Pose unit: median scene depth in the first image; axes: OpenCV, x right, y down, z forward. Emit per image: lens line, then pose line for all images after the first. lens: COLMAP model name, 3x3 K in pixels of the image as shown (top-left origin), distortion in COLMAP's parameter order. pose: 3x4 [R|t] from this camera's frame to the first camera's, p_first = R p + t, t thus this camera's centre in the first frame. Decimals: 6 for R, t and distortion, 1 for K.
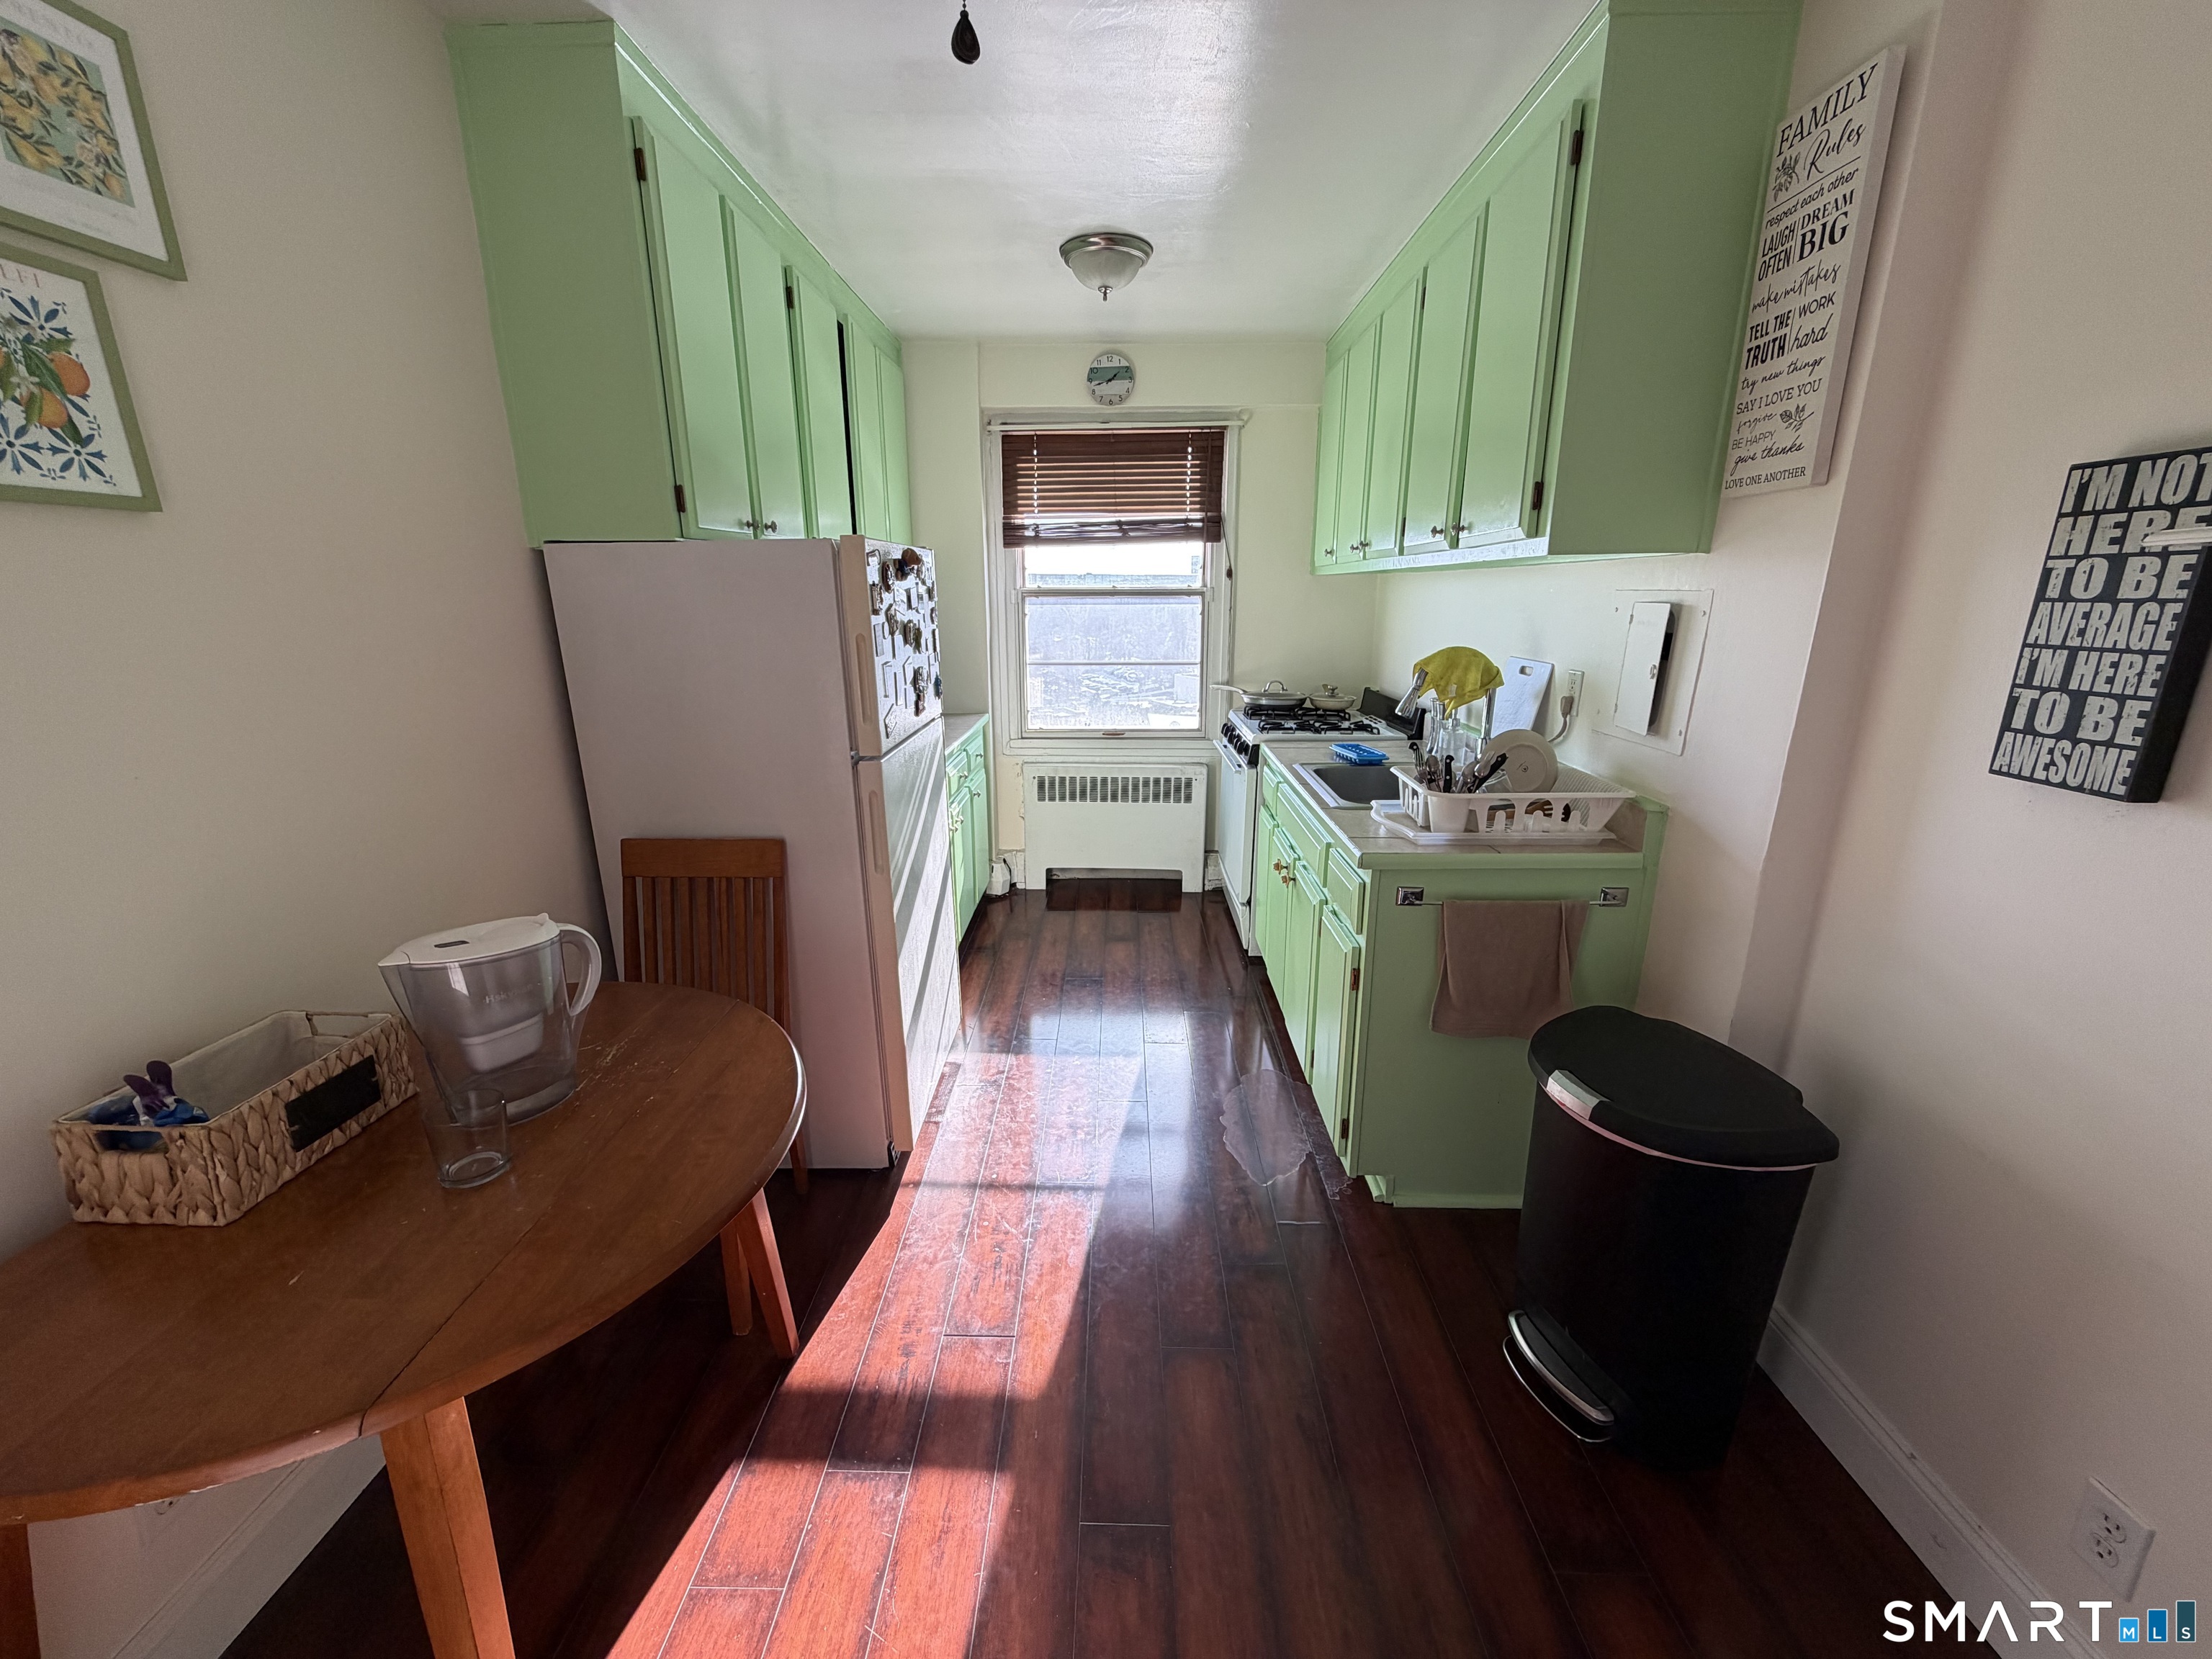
lens RADIAL K [[880.8, 0, 1091.9], [0, 880.8, 834.0], [0, 0, 1]] dist [-0.000530, -0.000580]
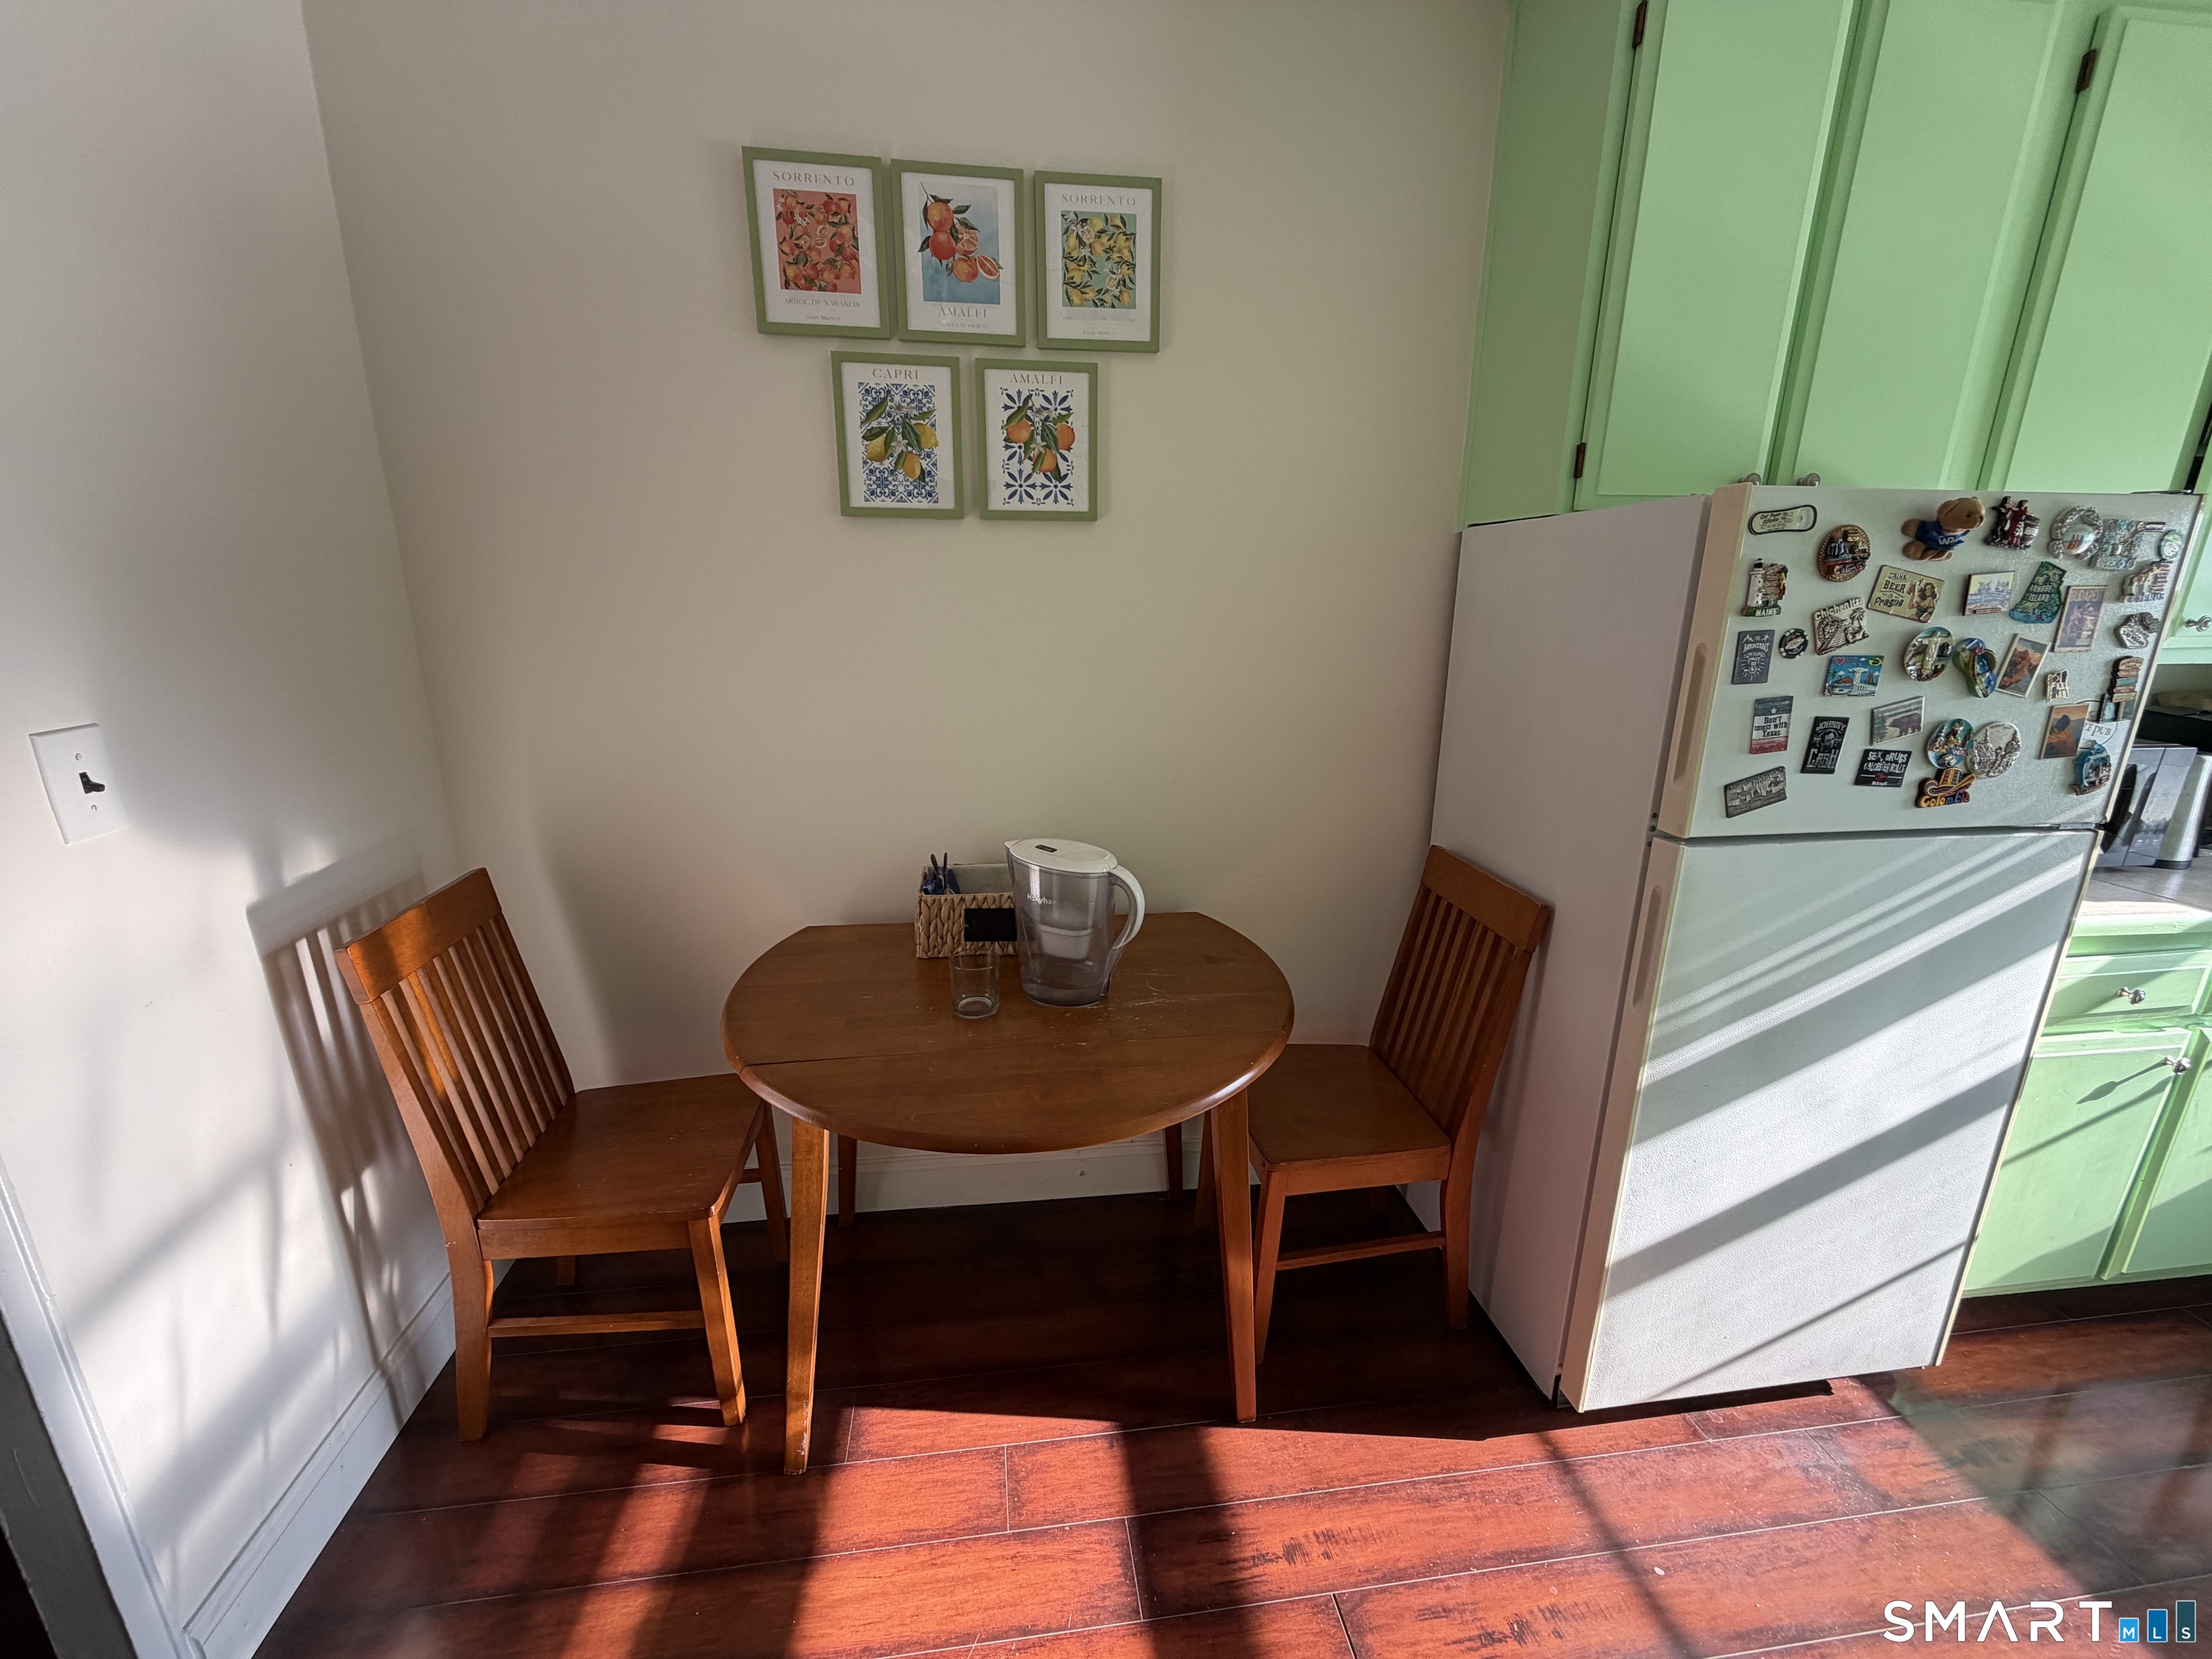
lens RADIAL K [[880.8, 0, 1087.0], [0, 880.8, 832.2], [0, 0, 1]] dist [-0.000530, -0.000580]
pose [[0.158271, 0.269593, -0.949879, 0.151944], [-0.271017, 0.936918, 0.220757, -0.060542], [0.949474, 0.222494, 0.221351, 0.236795]]
